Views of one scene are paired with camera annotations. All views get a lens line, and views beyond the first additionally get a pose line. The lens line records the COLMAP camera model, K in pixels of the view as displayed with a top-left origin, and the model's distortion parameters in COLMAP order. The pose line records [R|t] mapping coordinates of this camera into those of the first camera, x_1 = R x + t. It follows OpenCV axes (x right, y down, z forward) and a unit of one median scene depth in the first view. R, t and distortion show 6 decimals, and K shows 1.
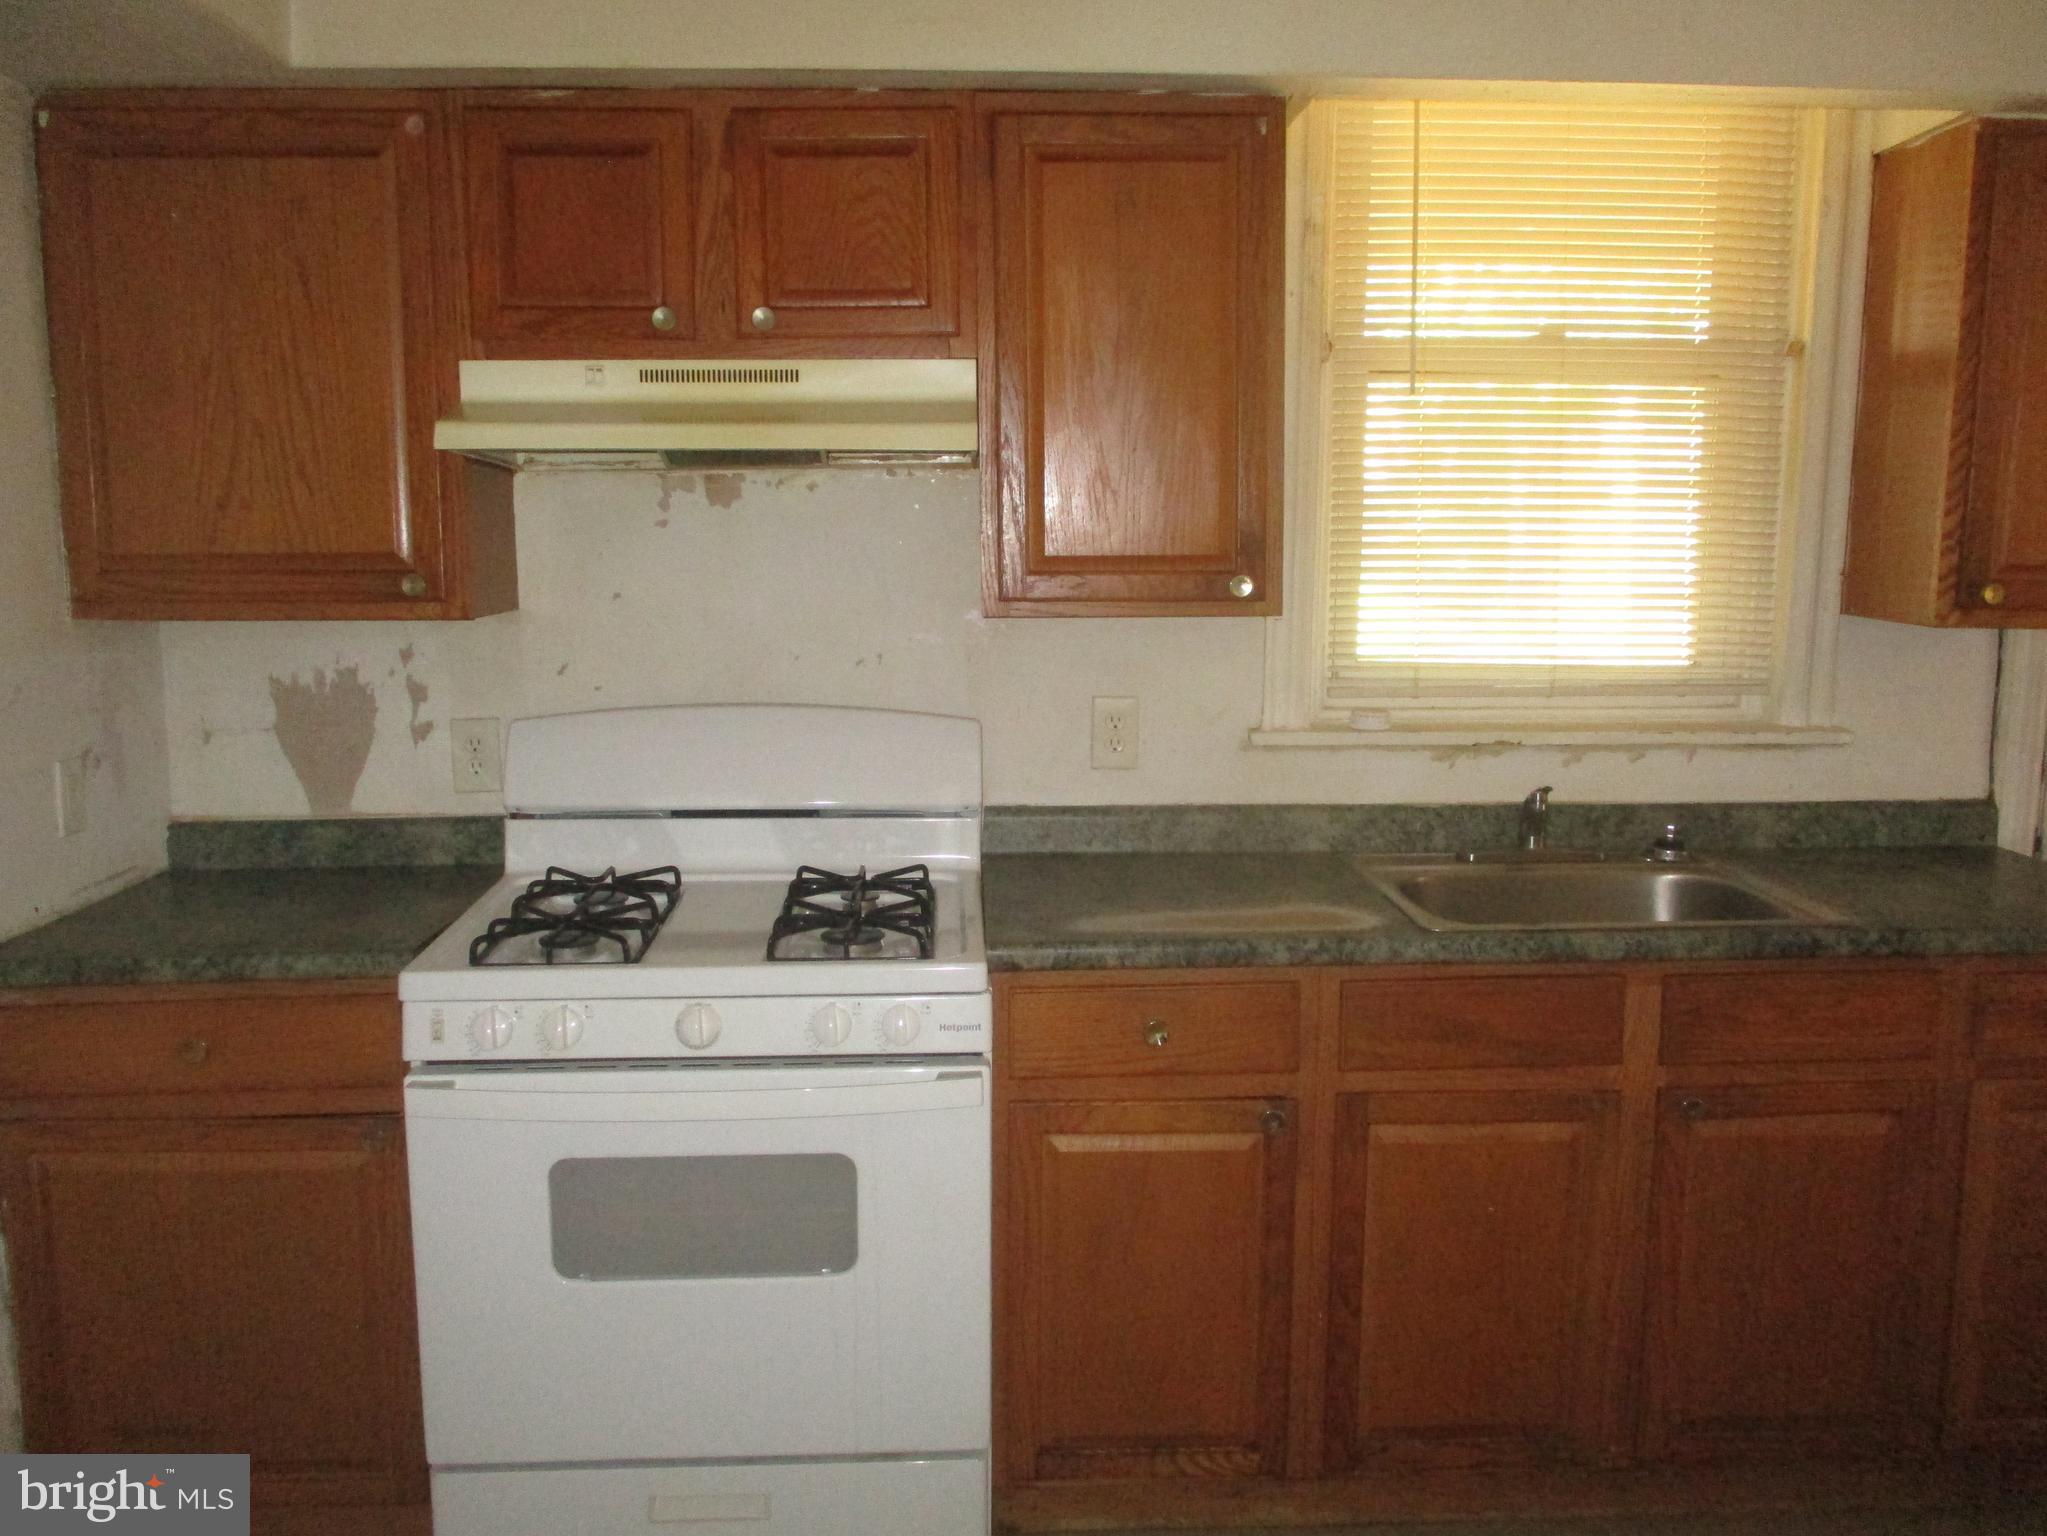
lens RADIAL K [[1730.5, 0, 1029.3], [0, 1730.5, 763.0], [0, 0, 1]] dist [-0.014815, 0.011530]
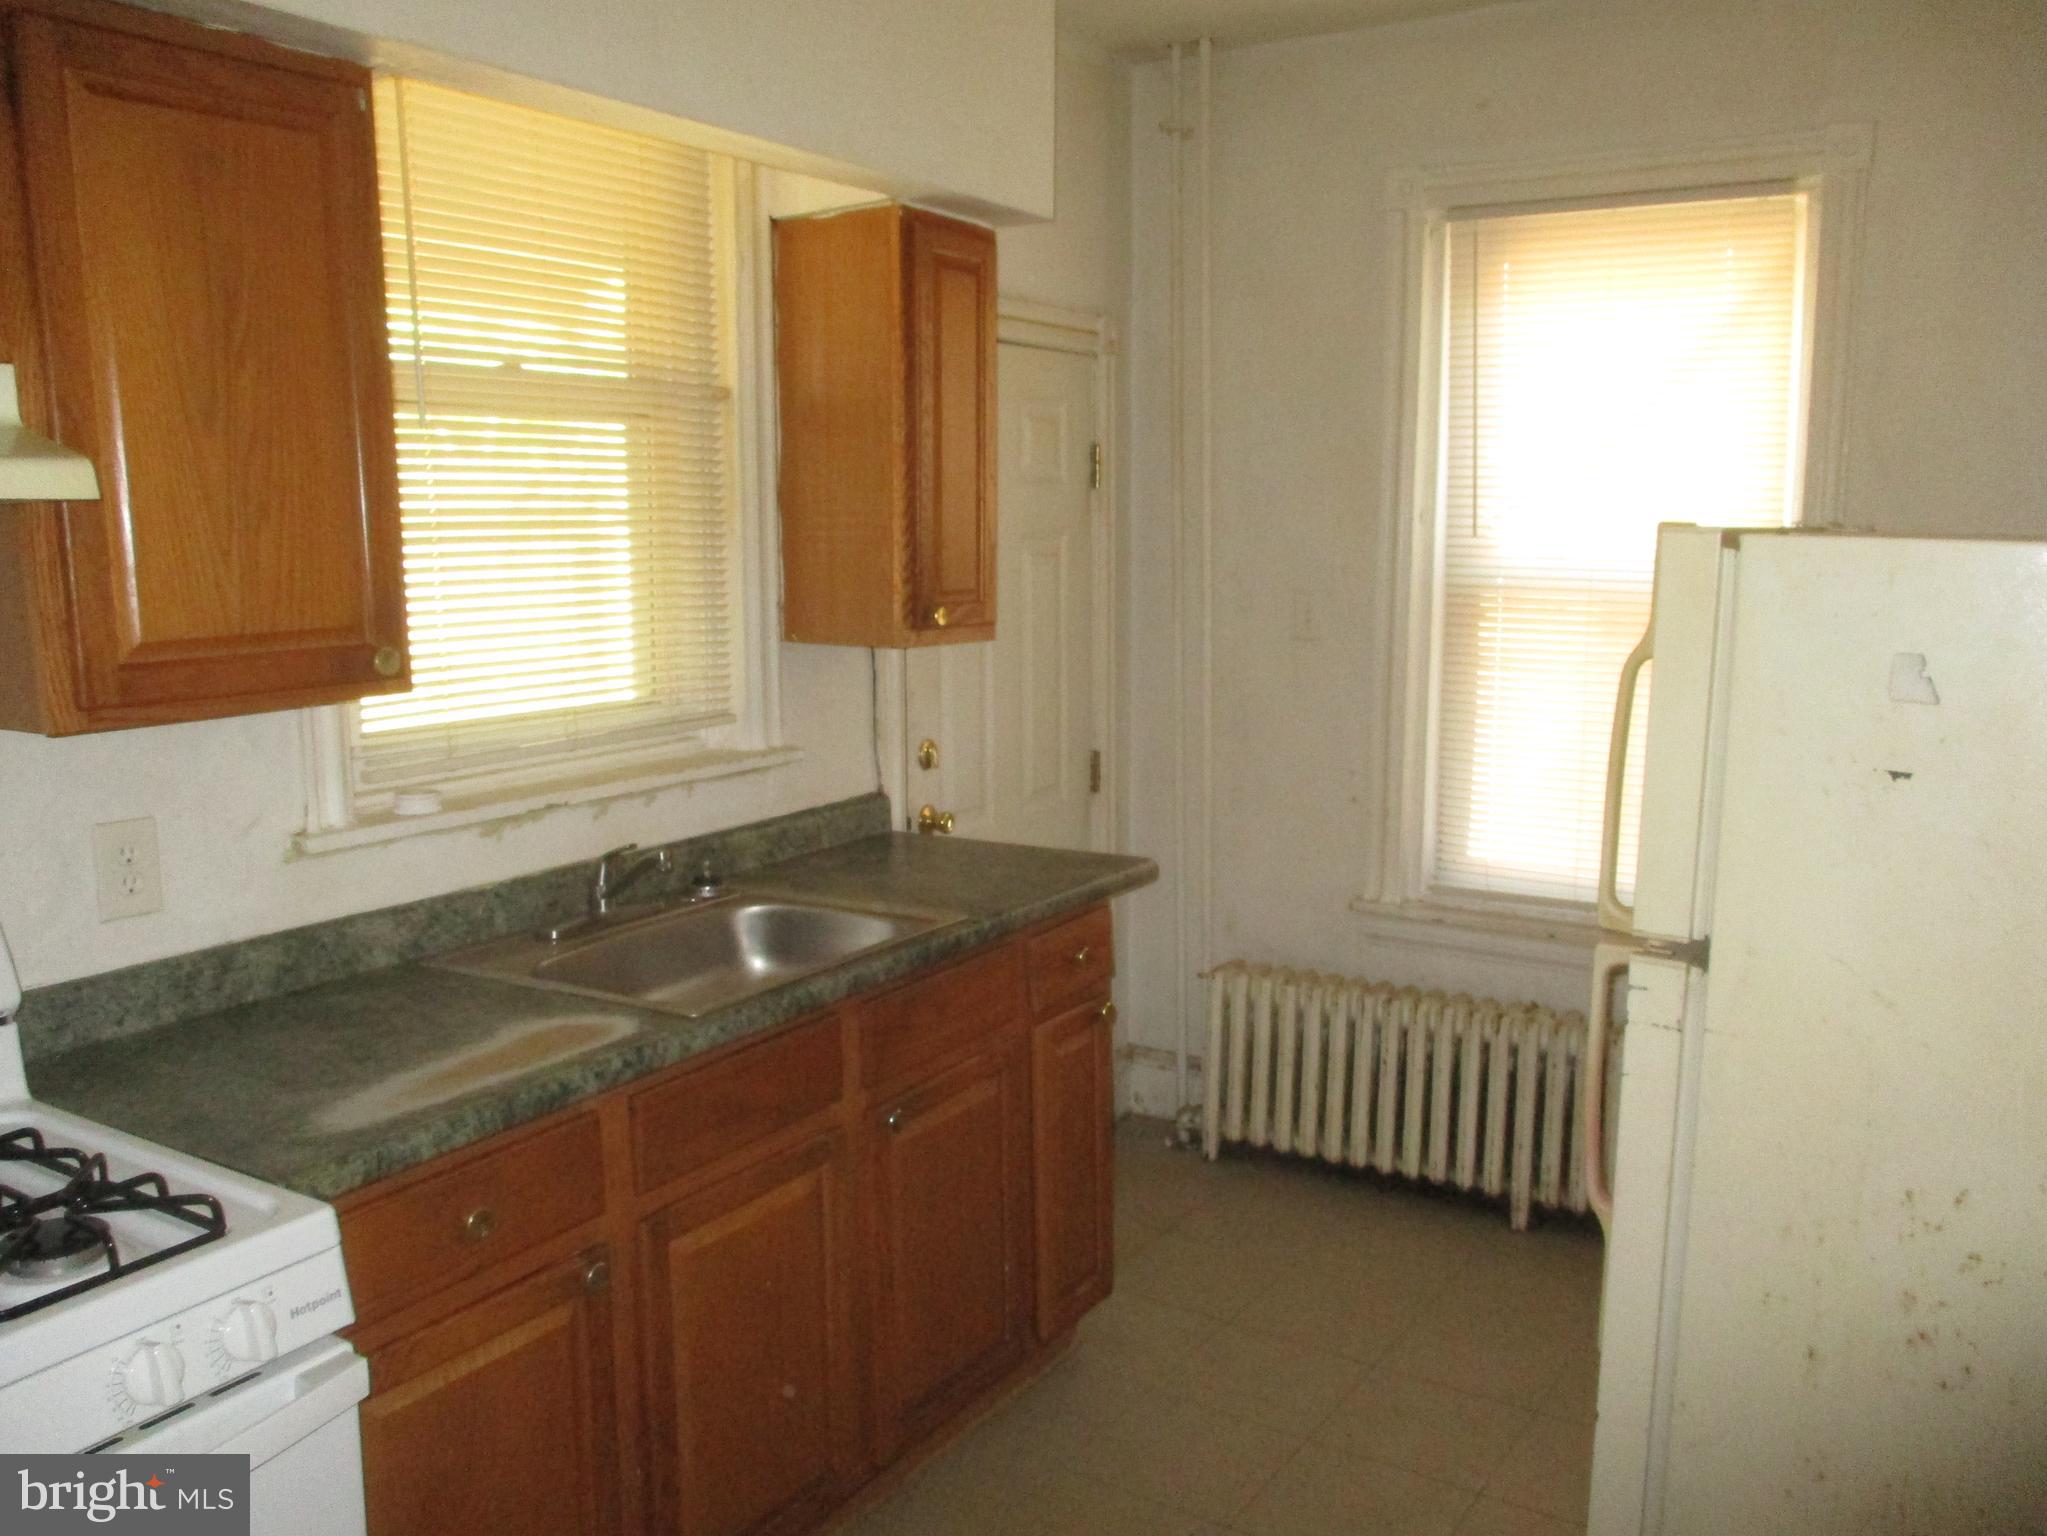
lens RADIAL K [[1730.5, 0, 1029.3], [0, 1730.5, 763.0], [0, 0, 1]] dist [-0.014815, 0.011530]
pose [[0.570815, -0.127634, 0.811098, -0.328974], [0.130844, 0.989361, 0.063603, -0.059818], [-0.810586, 0.069822, 0.581442, 0.251316]]
